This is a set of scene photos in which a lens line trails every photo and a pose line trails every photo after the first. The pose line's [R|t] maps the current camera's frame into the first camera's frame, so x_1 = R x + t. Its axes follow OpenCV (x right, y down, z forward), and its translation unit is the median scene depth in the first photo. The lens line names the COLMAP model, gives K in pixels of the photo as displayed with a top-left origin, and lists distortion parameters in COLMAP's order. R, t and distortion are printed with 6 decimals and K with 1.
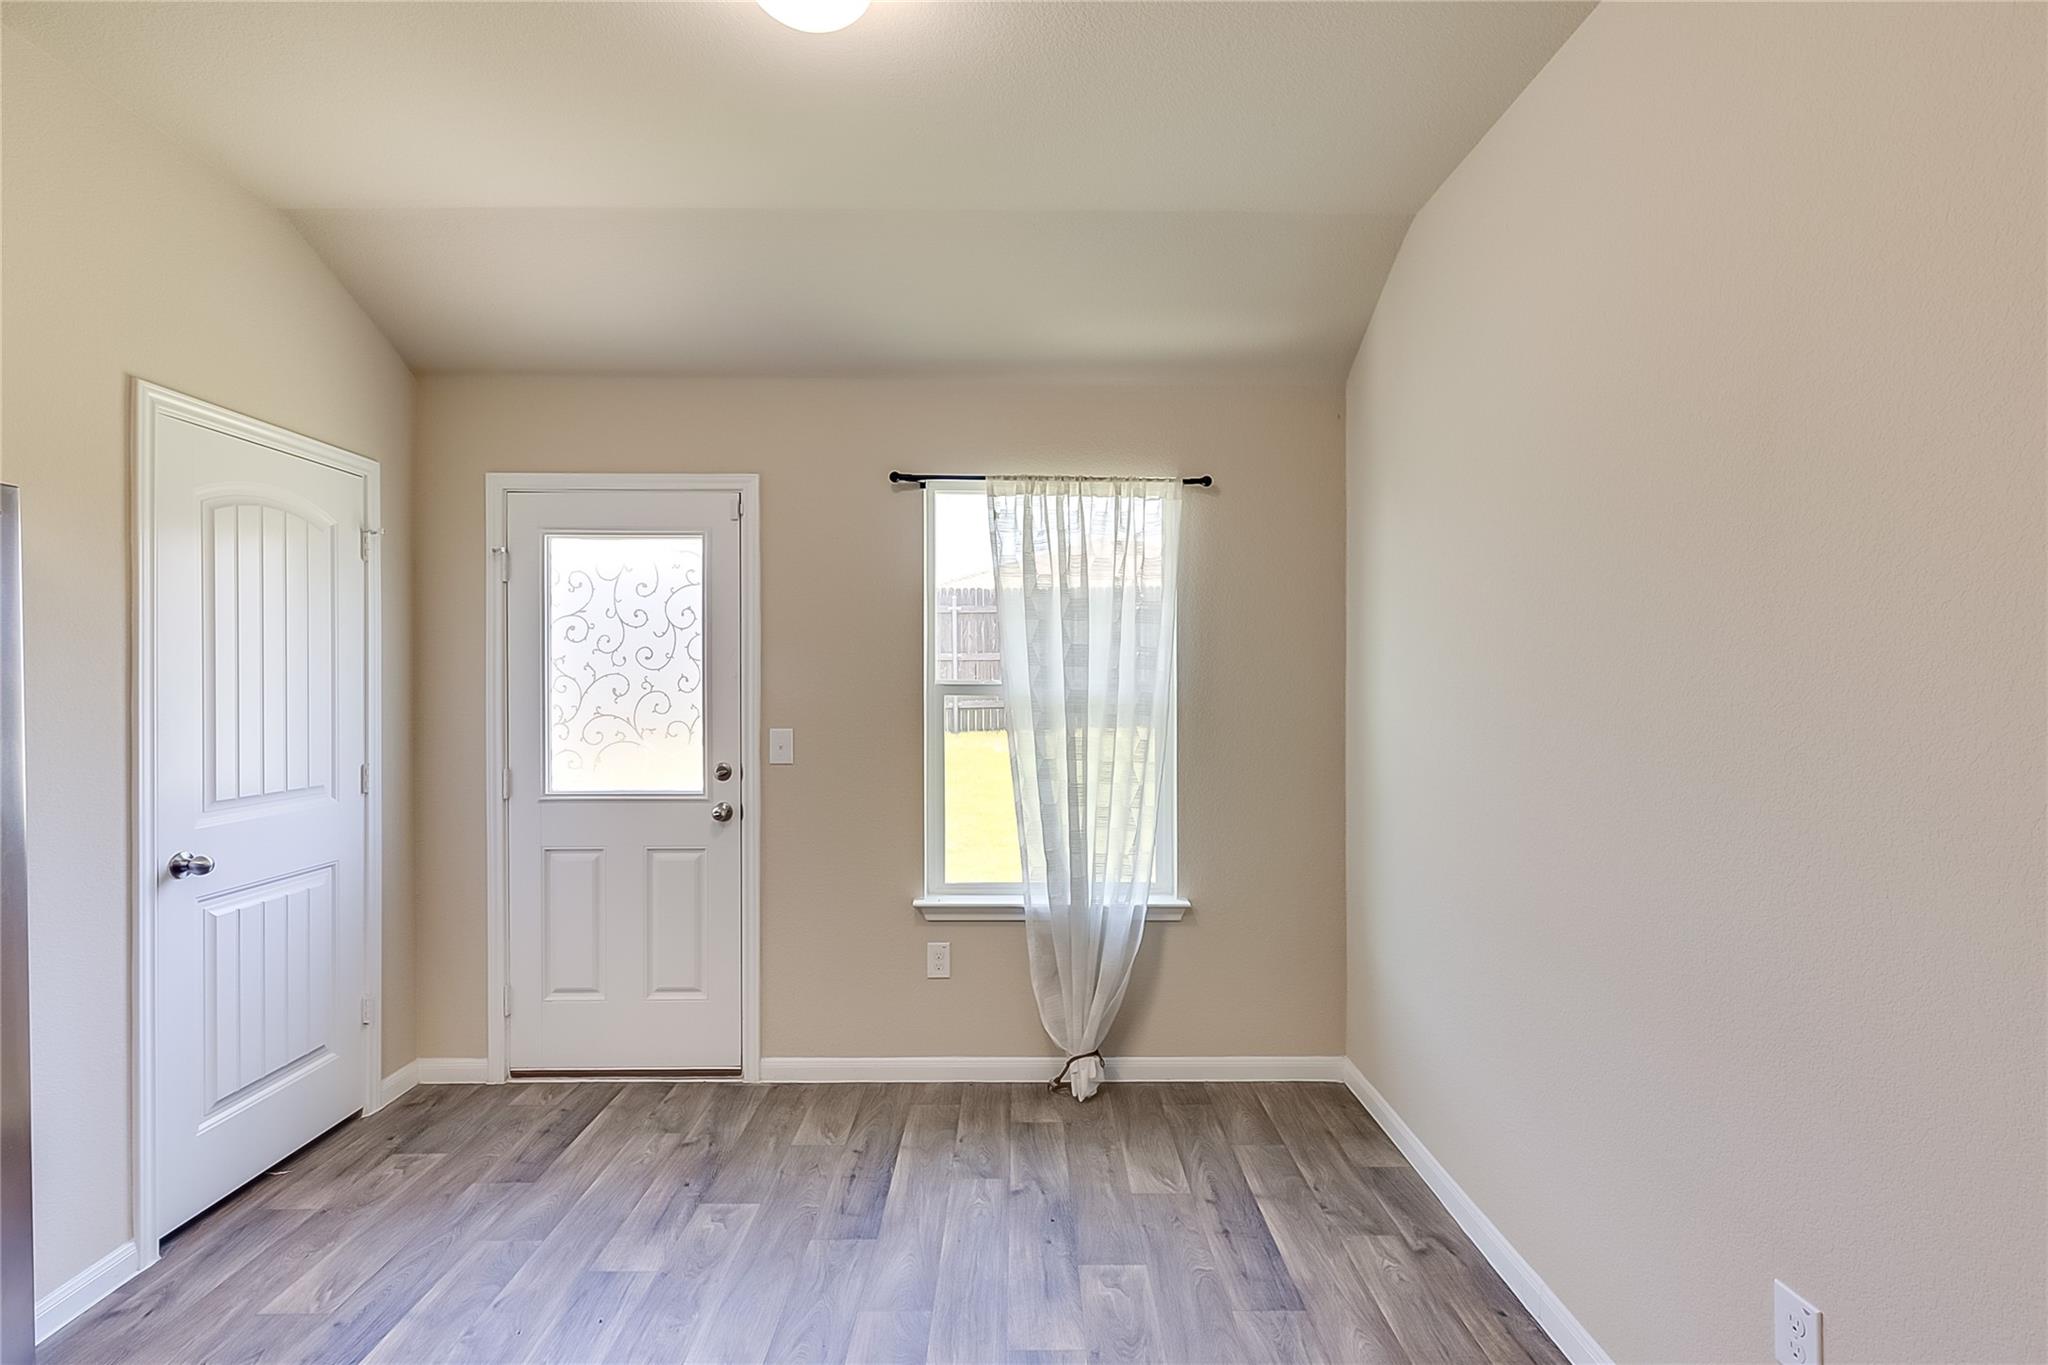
lens RADIAL K [[923.6, 0, 1026.2], [0, 923.6, 687.7], [0, 0, 1]] dist [0.002801, -0.000072]
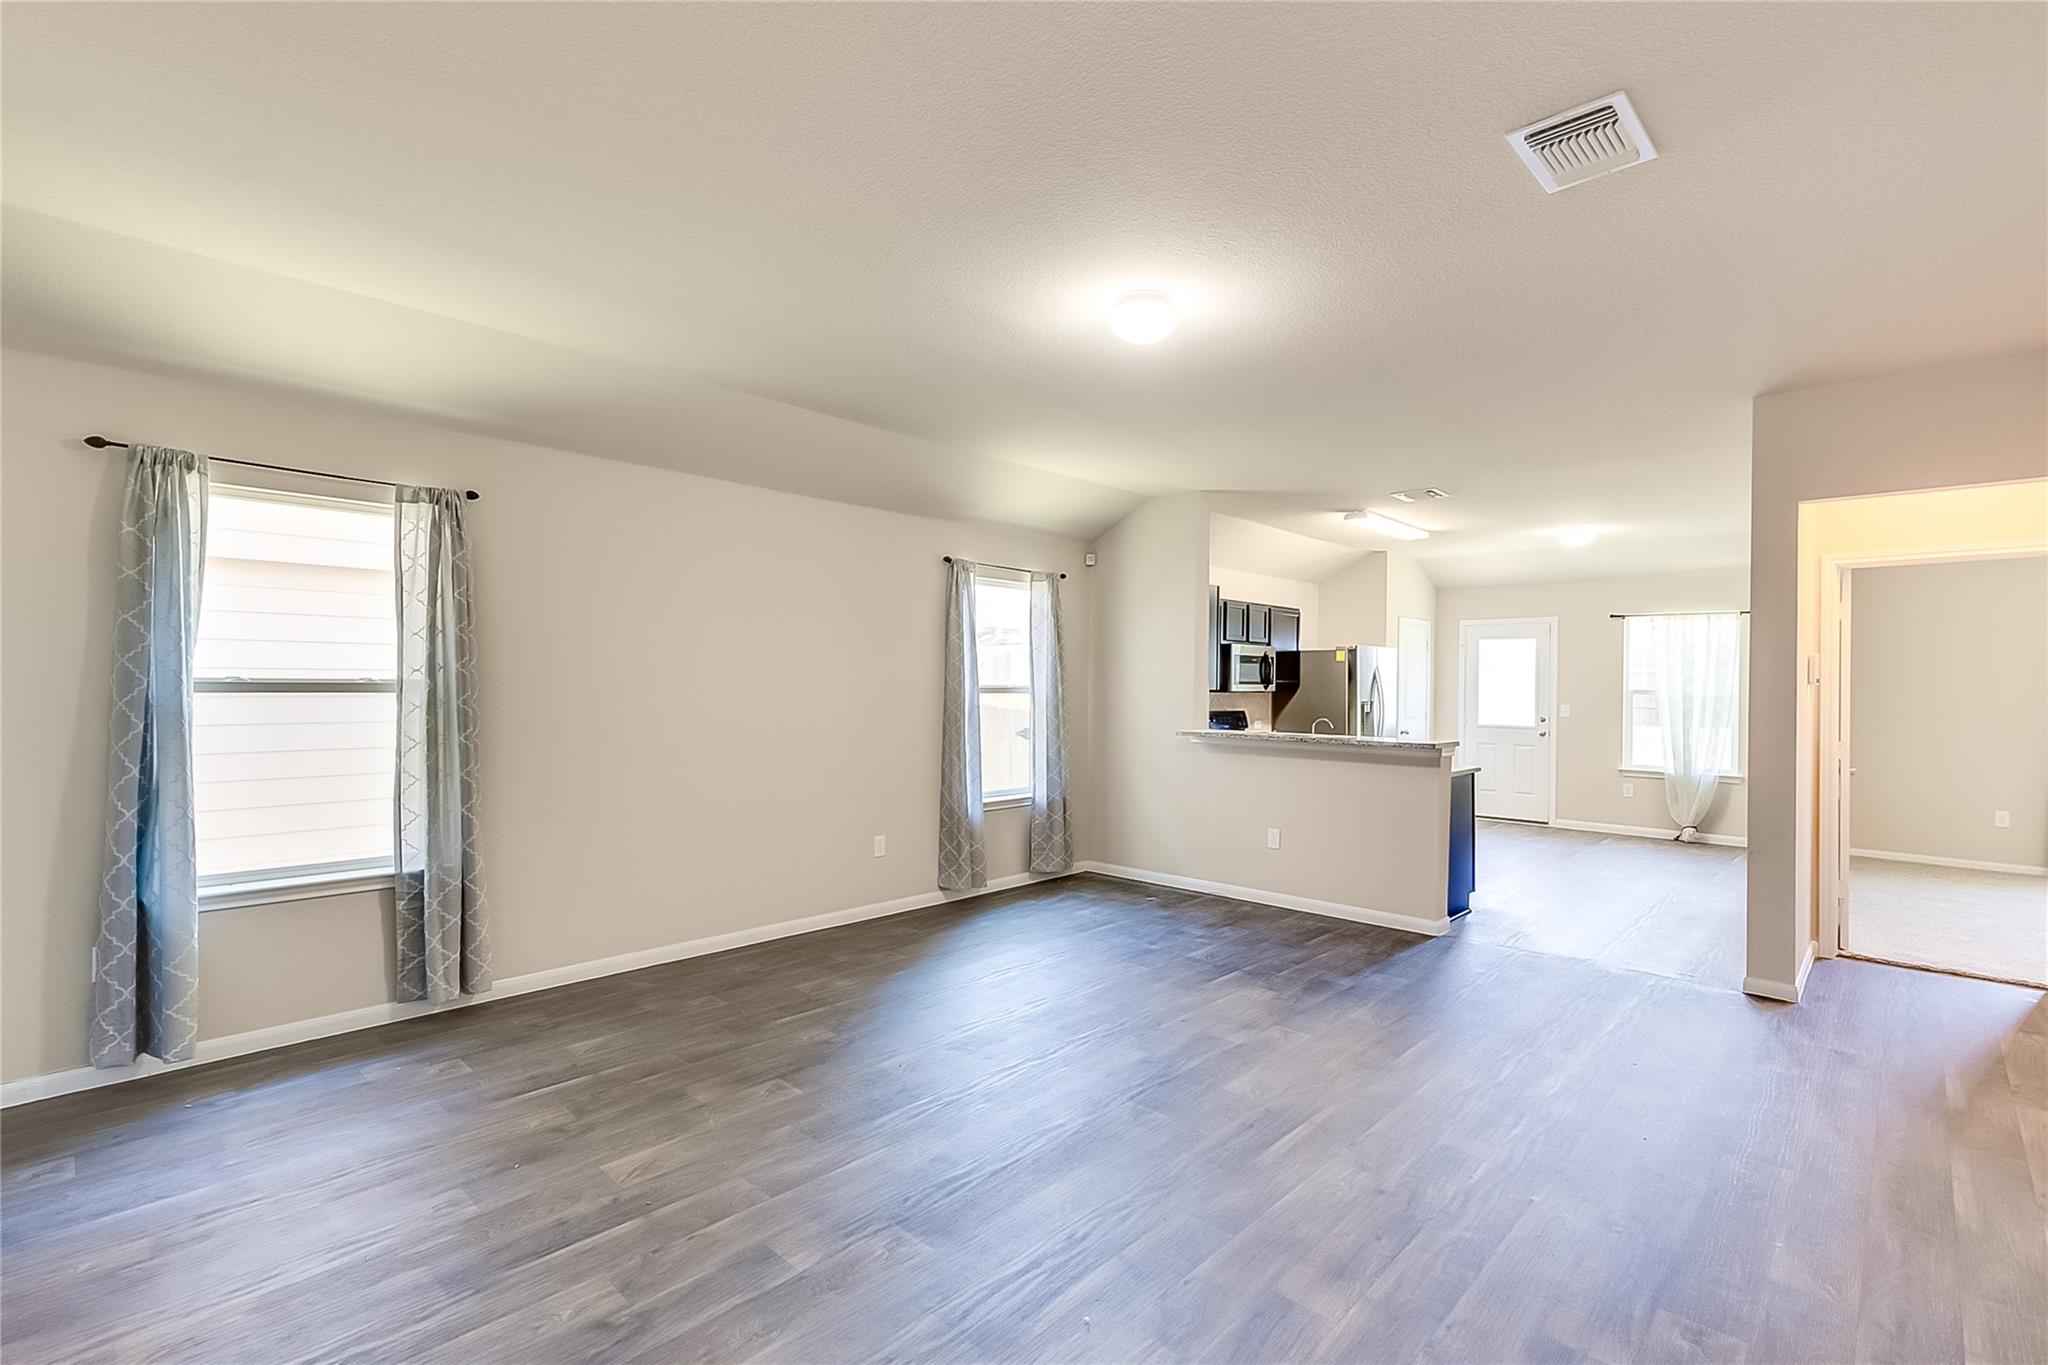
lens RADIAL K [[936.5, 0, 1028.7], [0, 936.5, 688.8], [0, 0, 1]] dist [0.005351, 0.000118]
pose [[0.720513, 0.009855, -0.693371, 0.572290], [-0.013743, 0.999906, -0.000069, 0.018016], [0.693305, 0.009579, 0.720581, -2.327044]]
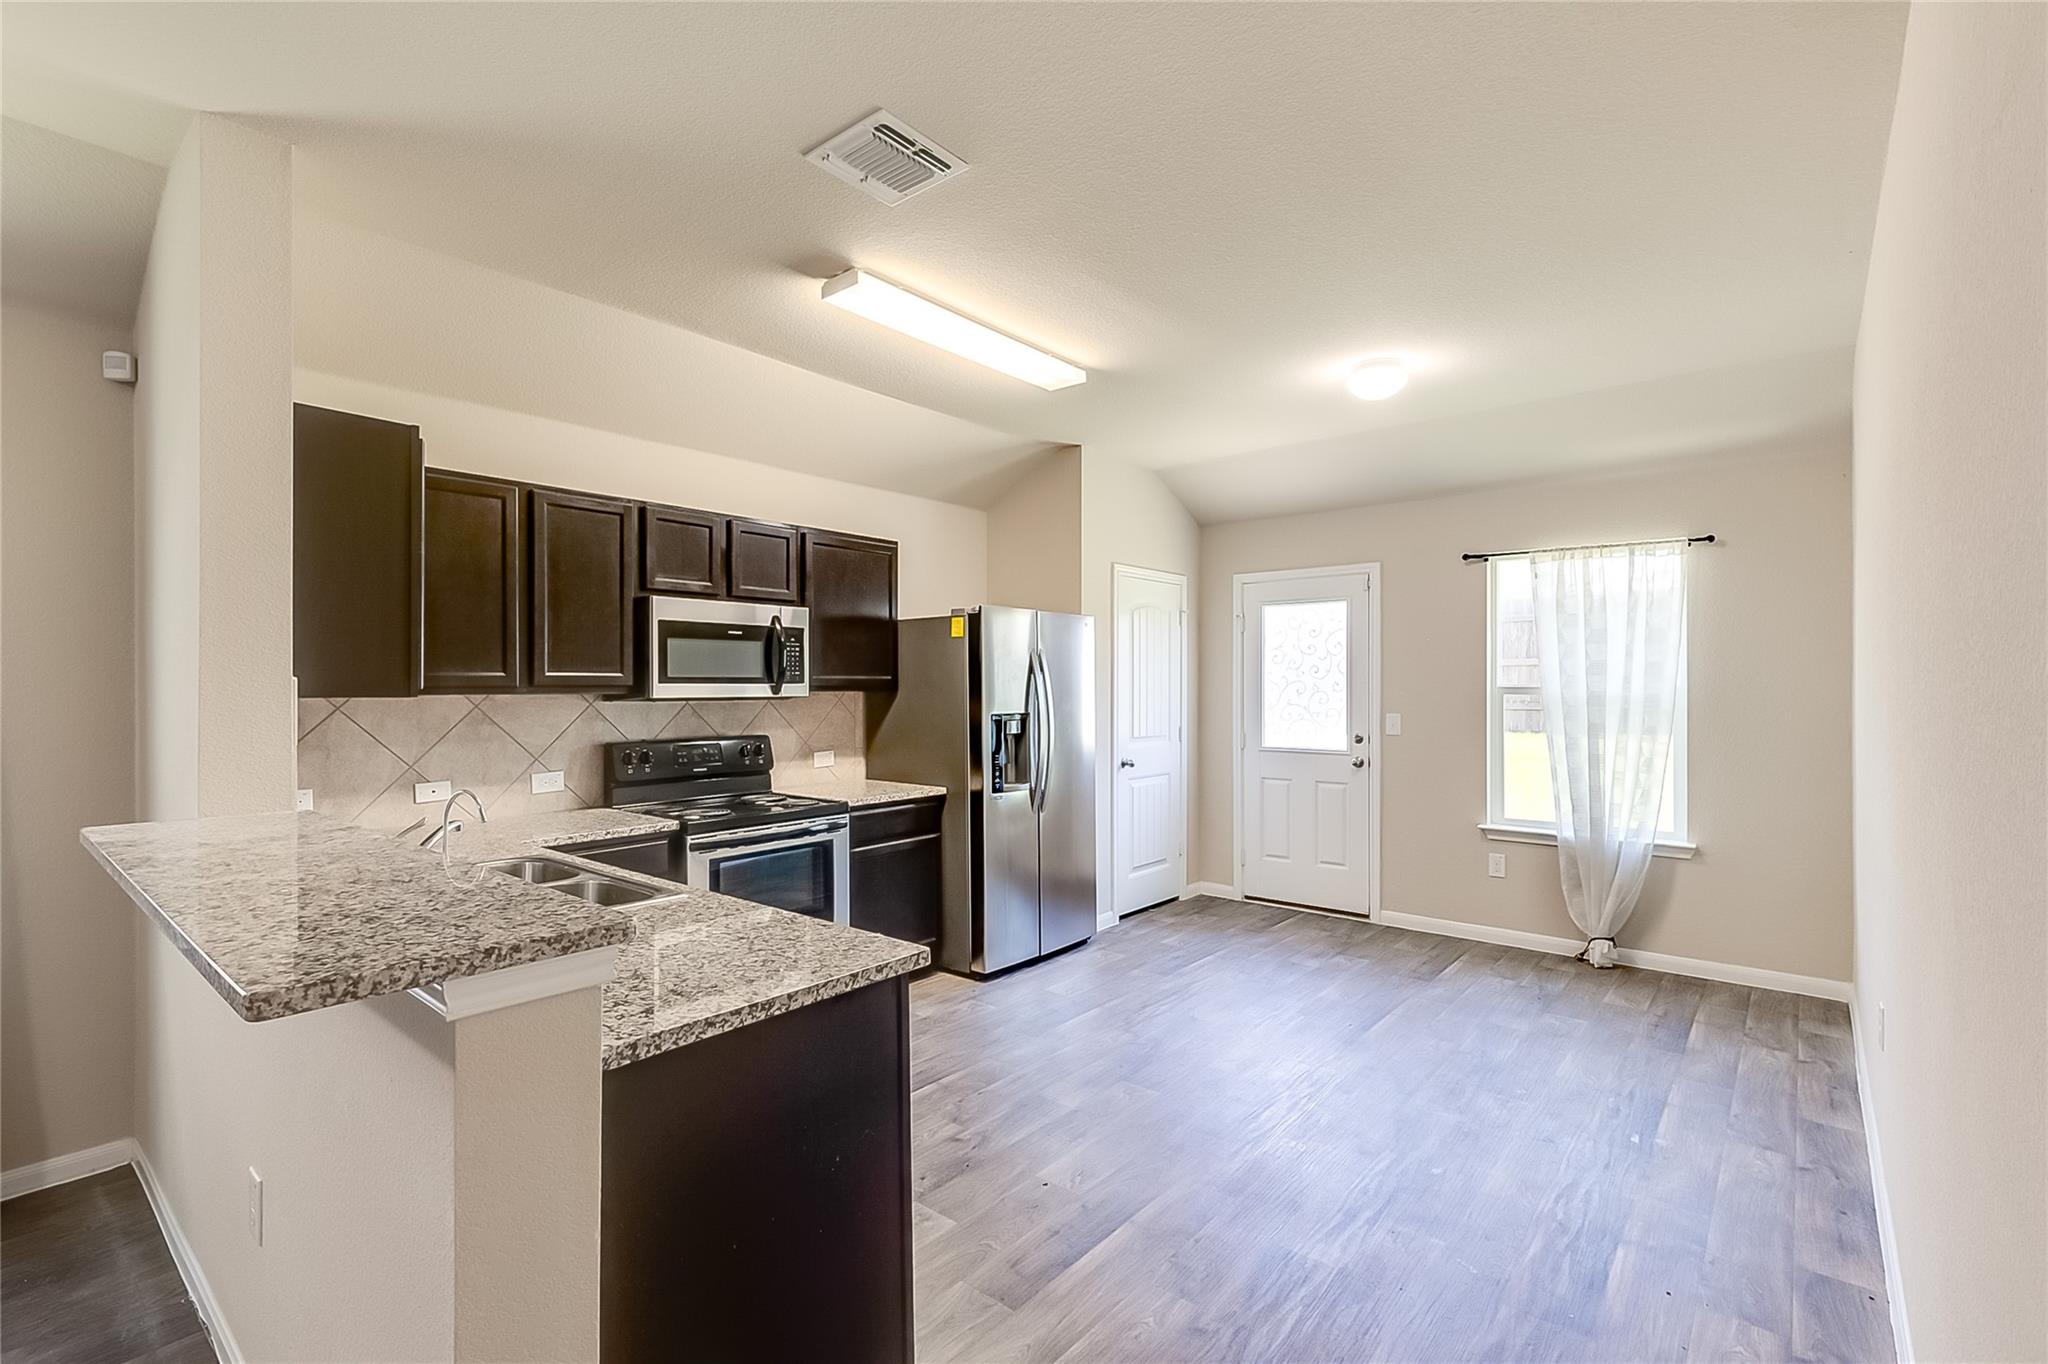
lens RADIAL K [[923.6, 0, 1026.2], [0, 923.6, 687.2], [0, 0, 1]] dist [0.002801, -0.000072]
pose [[0.760608, 0.000234, -0.649211, 0.321921], [-0.003773, 0.999985, -0.004060, 0.006011], [0.649200, 0.005538, 0.760597, -0.715674]]
